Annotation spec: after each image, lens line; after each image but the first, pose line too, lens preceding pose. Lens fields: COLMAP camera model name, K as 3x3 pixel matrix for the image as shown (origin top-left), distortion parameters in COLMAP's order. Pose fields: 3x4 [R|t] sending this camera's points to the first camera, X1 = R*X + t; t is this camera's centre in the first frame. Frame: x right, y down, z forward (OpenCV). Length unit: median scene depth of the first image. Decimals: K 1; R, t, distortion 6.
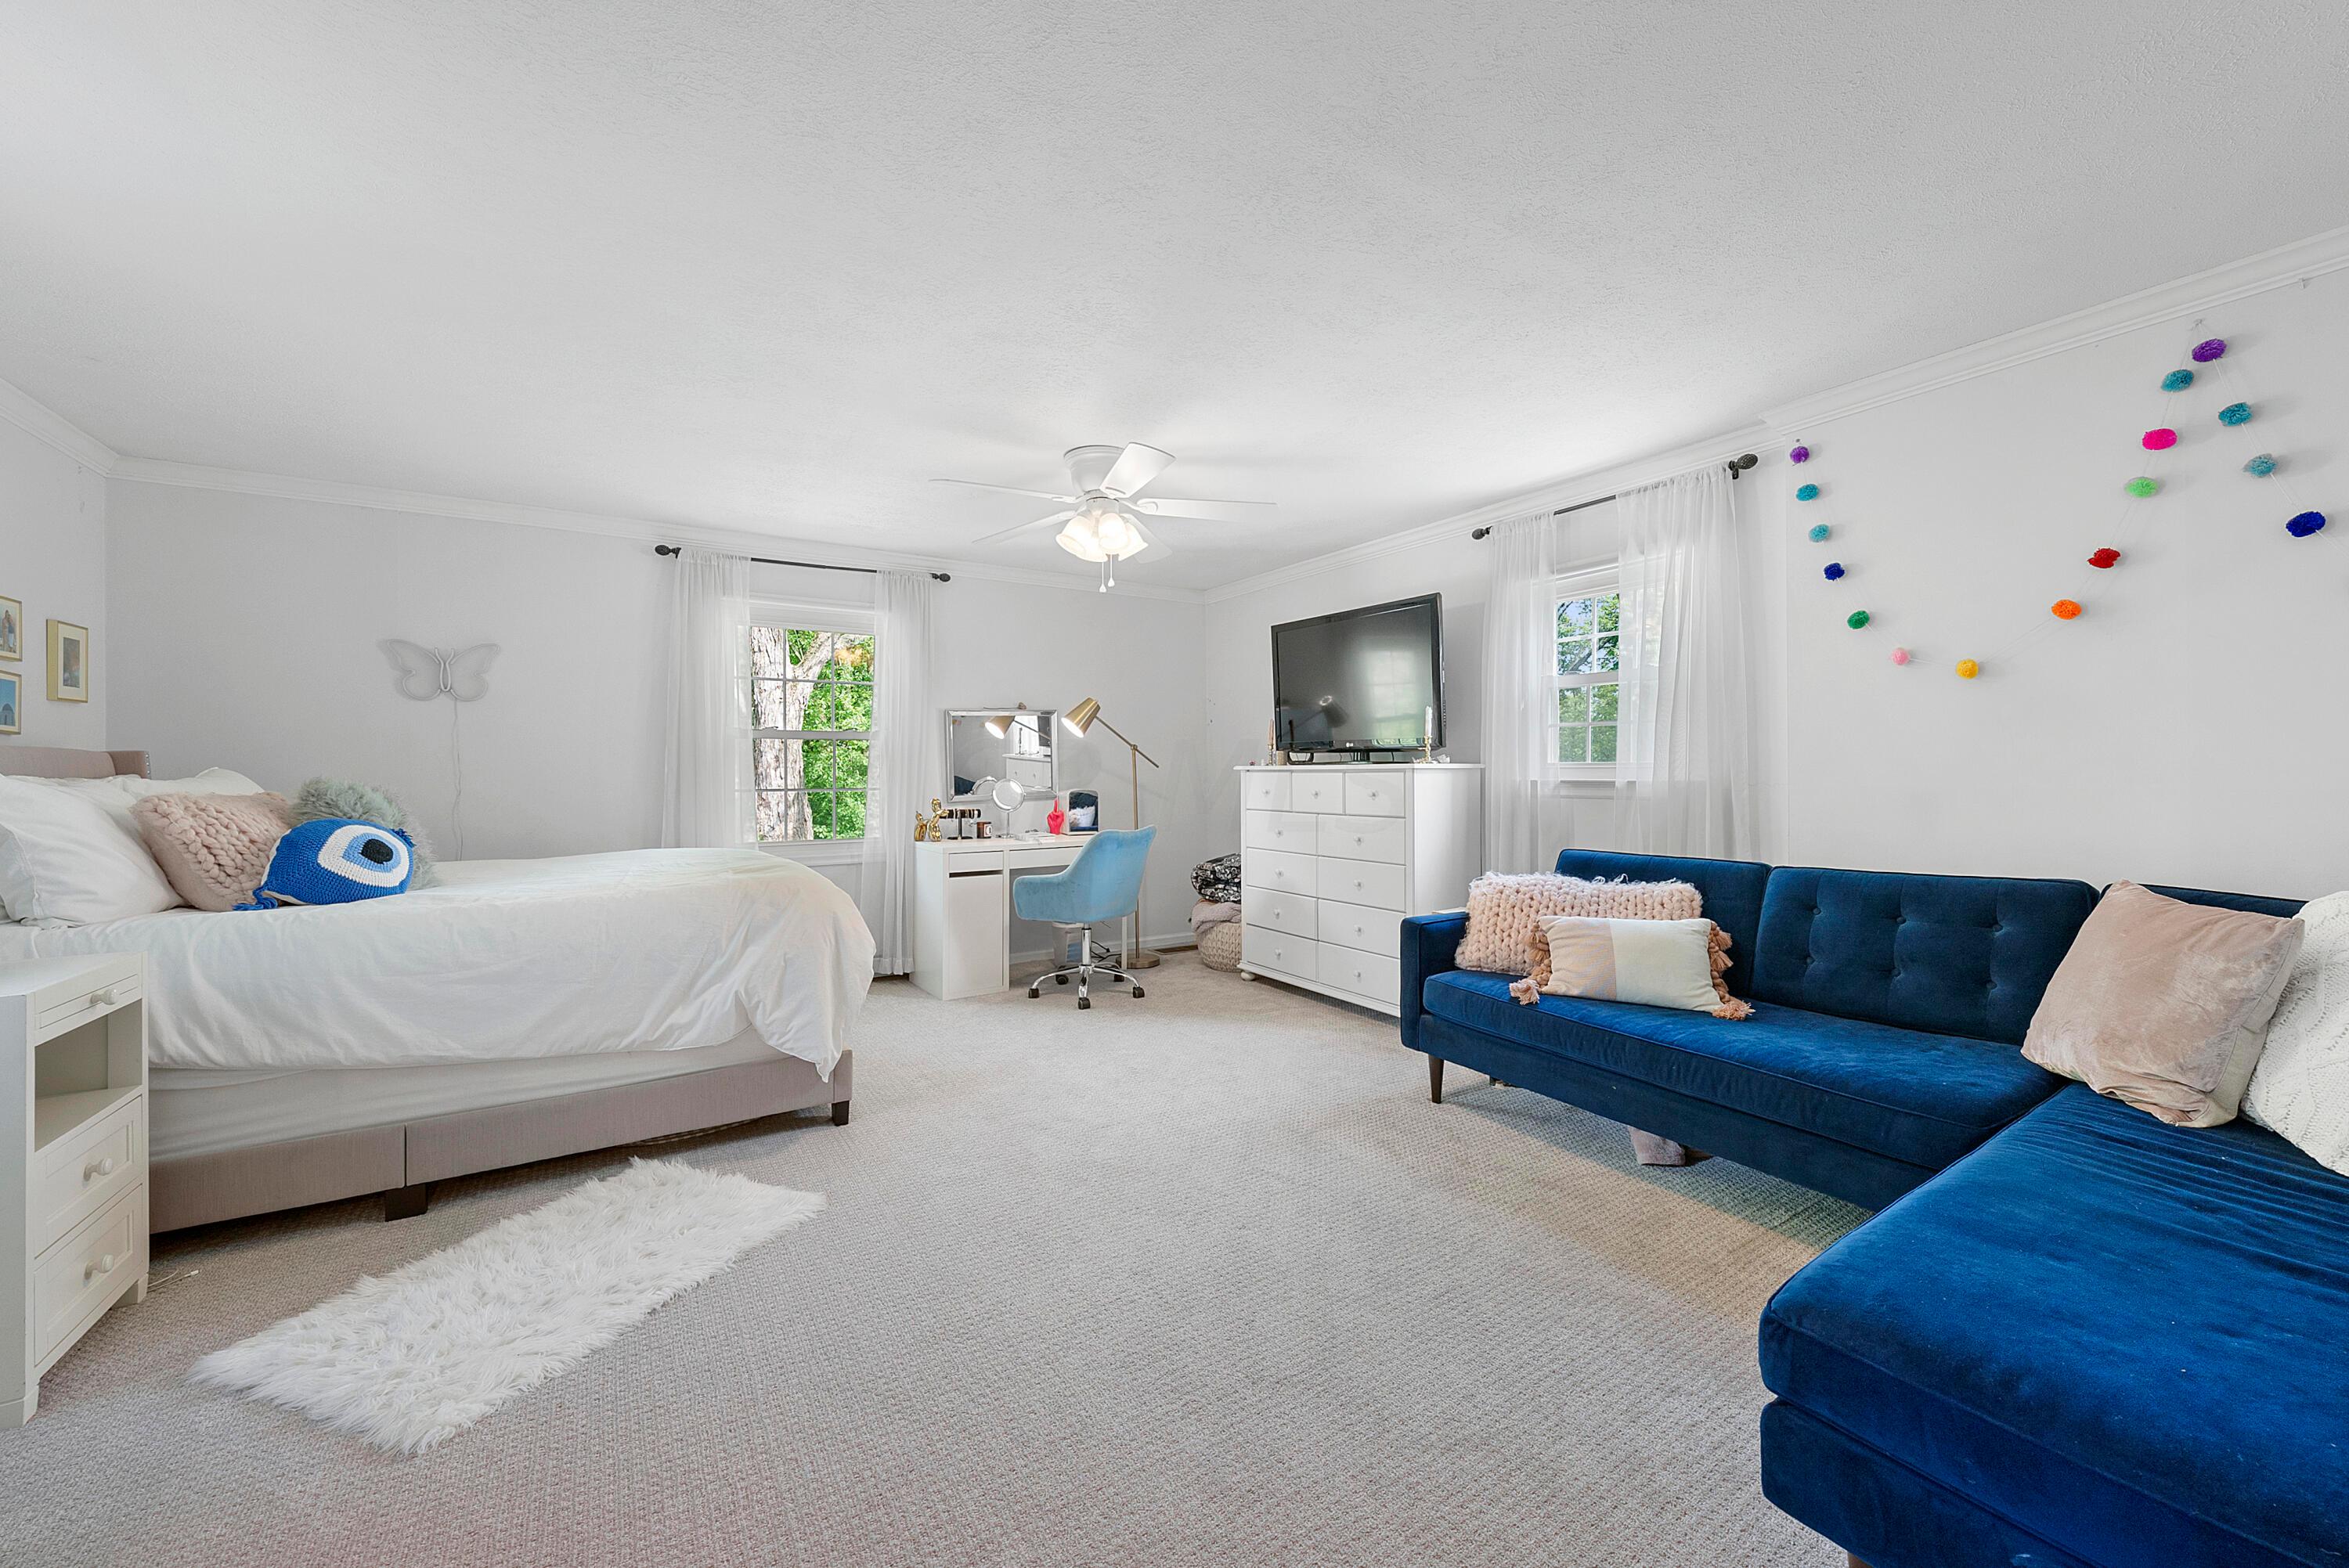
lens RADIAL K [[891.3, 0, 1174.5], [0, 891.3, 784.0], [0, 0, 1]] dist [-0.000856, -0.000180]
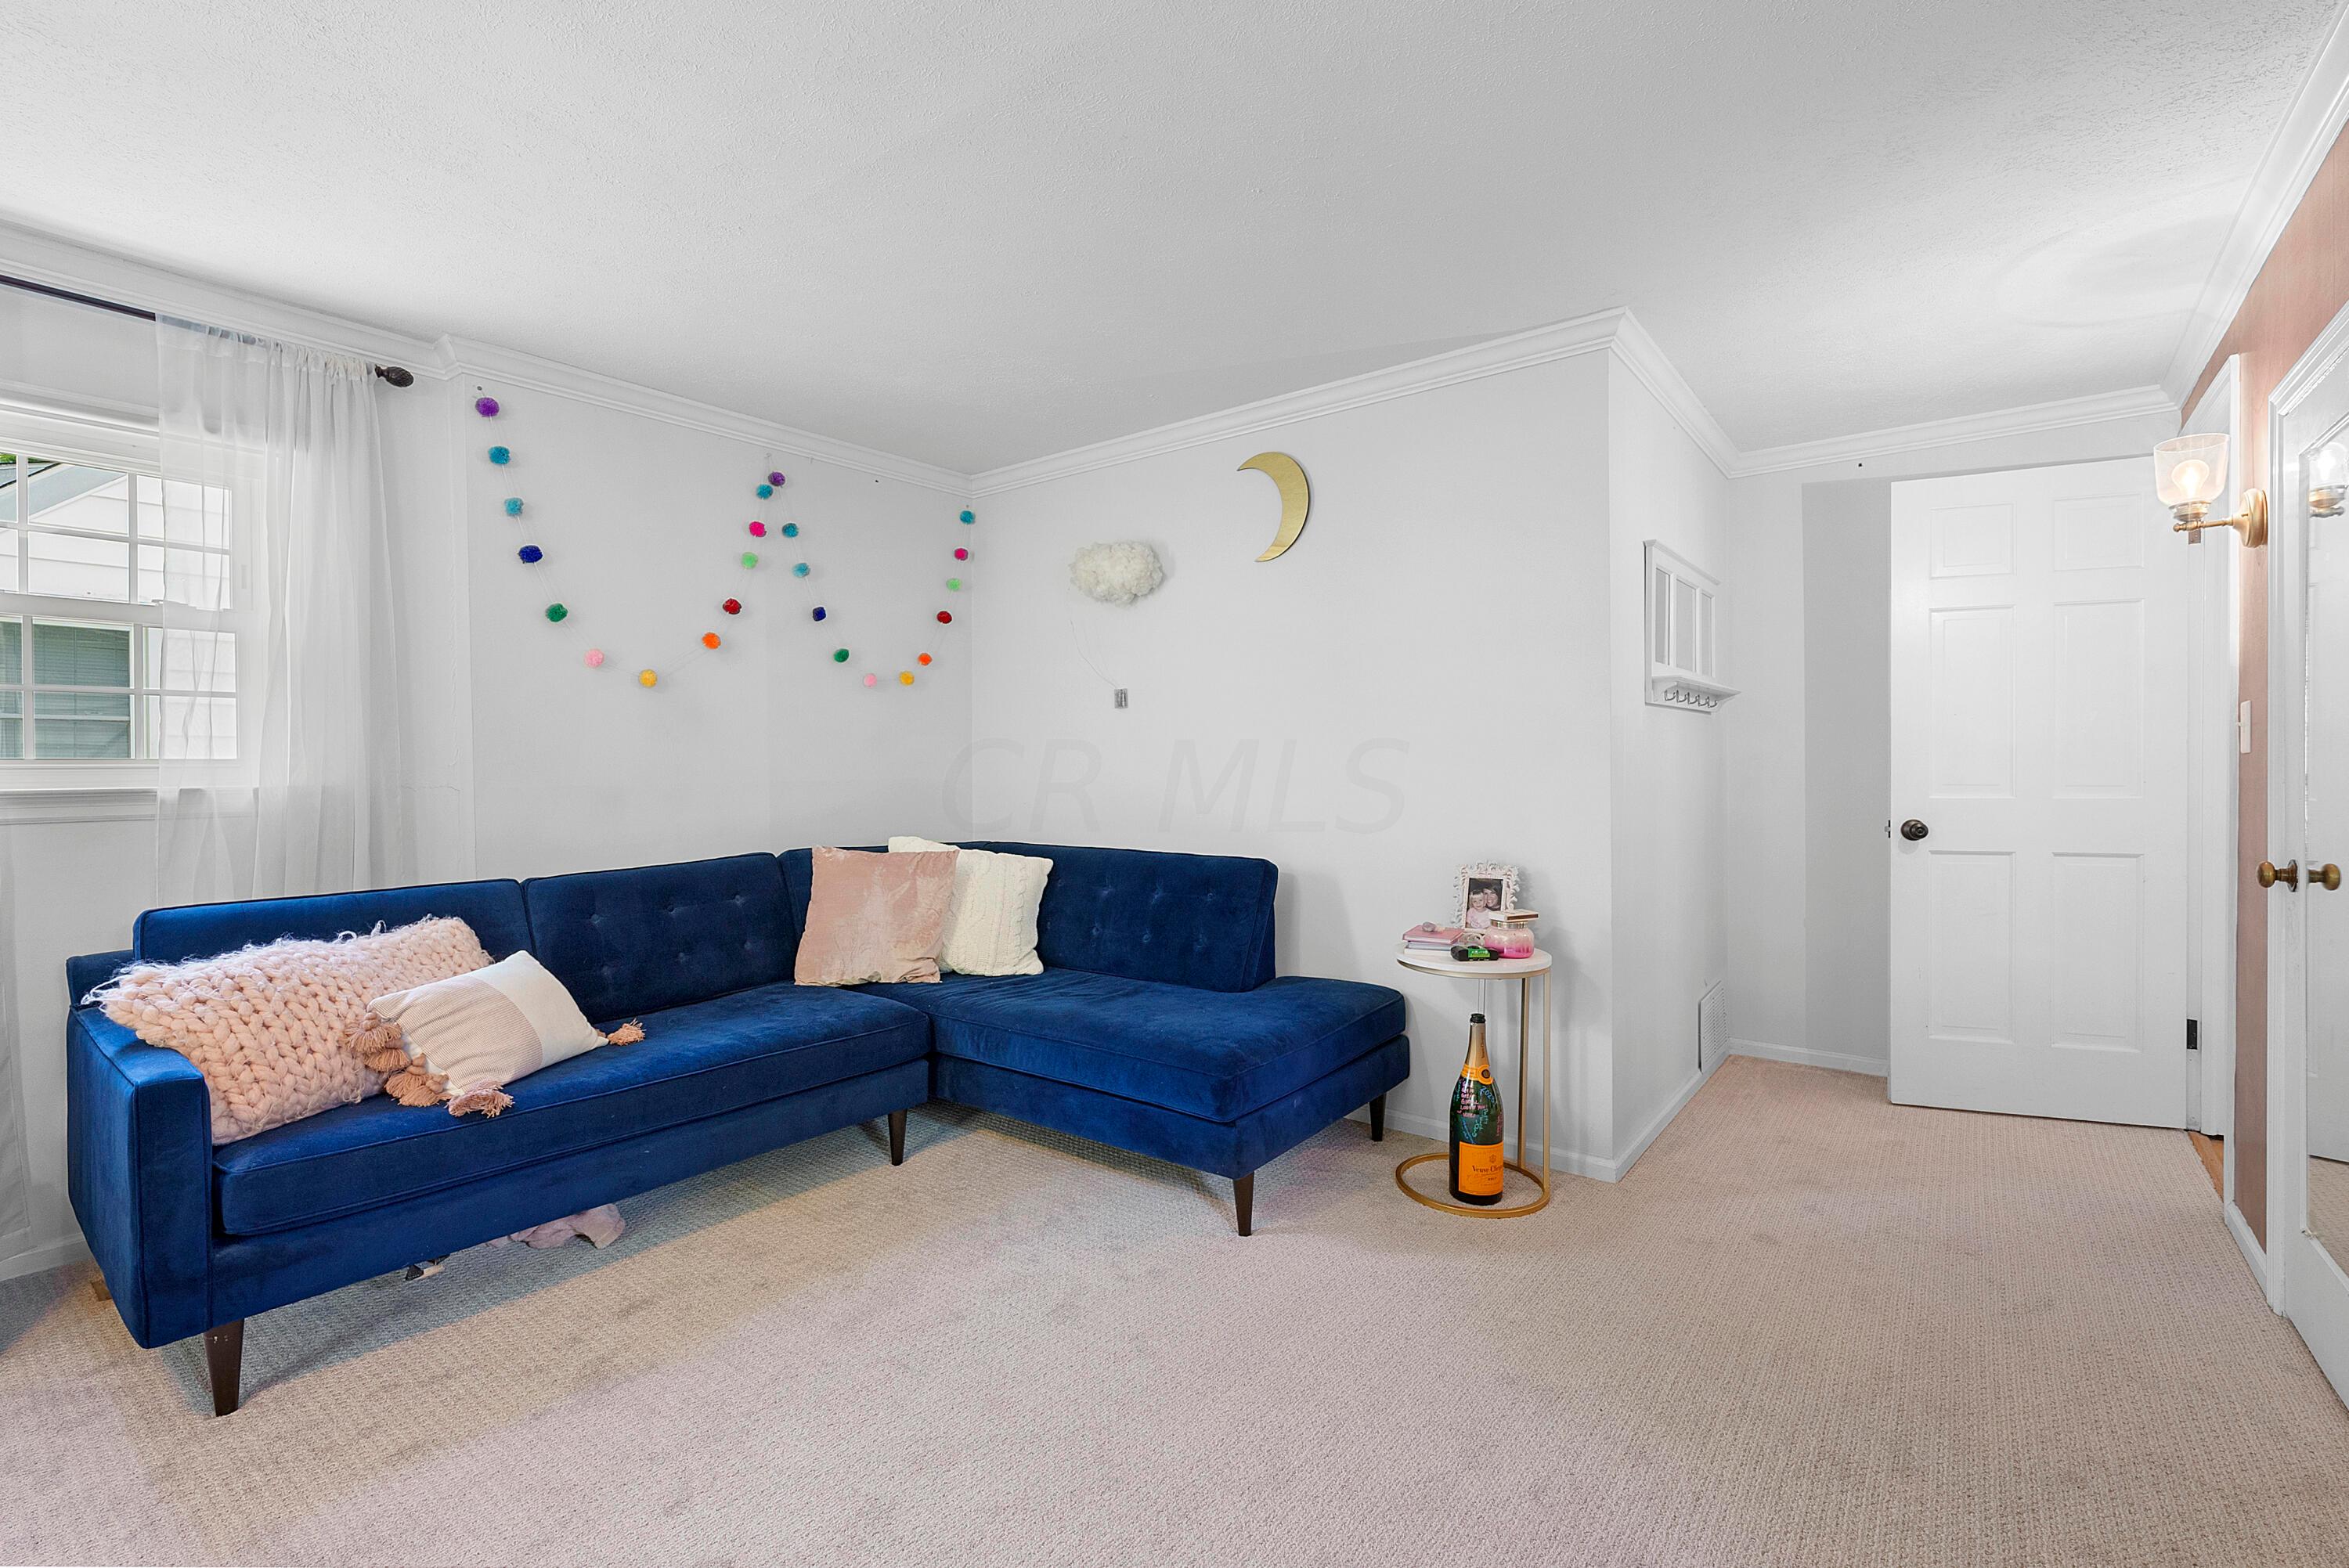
lens RADIAL K [[1056.8, 0, 1174.5], [0, 1056.8, 784.0], [0, 0, 1]] dist [0.001190, 0.000321]
pose [[-0.344861, -0.010865, 0.938591, -0.517855], [0.022016, 0.999564, 0.019660, -0.007631], [-0.938396, 0.027444, -0.344471, 0.757340]]
